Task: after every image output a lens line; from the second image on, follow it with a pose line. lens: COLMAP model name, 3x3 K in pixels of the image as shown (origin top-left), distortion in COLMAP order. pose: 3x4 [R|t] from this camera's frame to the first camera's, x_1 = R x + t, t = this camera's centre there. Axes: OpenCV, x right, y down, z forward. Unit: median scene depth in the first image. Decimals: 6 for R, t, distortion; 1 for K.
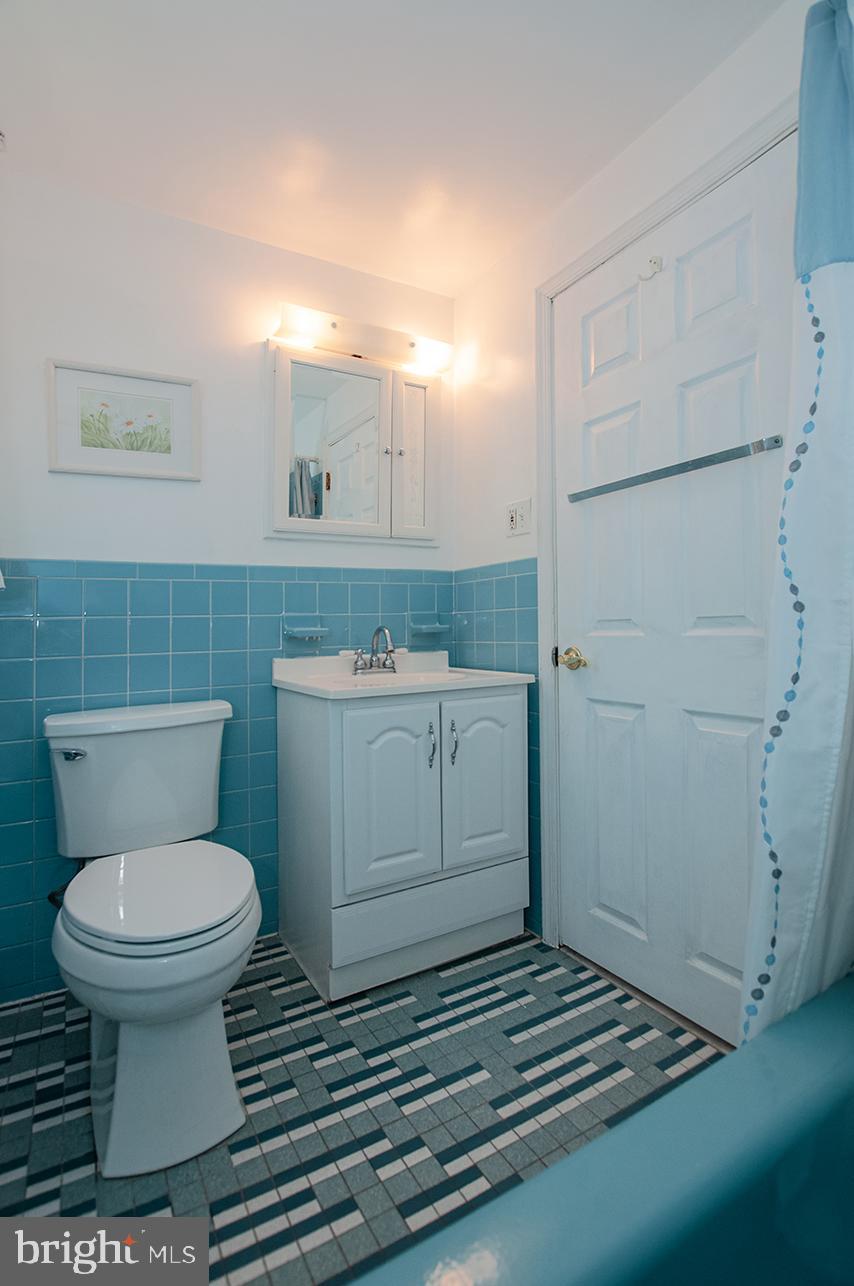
lens RADIAL K [[623.1, 0, 418.4], [0, 623.1, 611.3], [0, 0, 1]] dist [-0.018995, 0.000109]
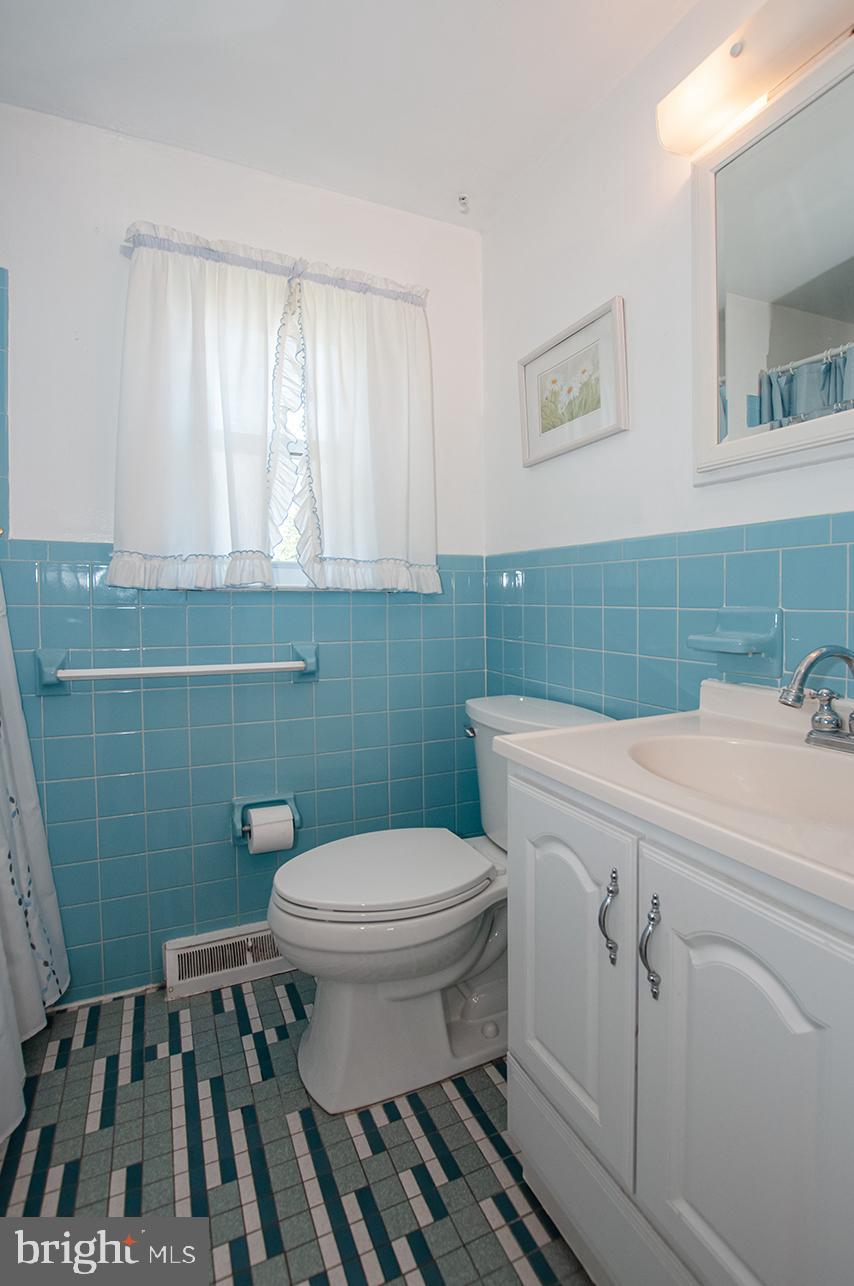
lens RADIAL K [[623.1, 0, 418.4], [0, 623.1, 611.3], [0, 0, 1]] dist [-0.018995, 0.000109]
pose [[-0.118943, 0.054530, -0.991403, 0.529671], [0.054049, 0.997366, 0.048374, -0.048000], [0.991429, -0.047830, -0.121577, 1.008692]]
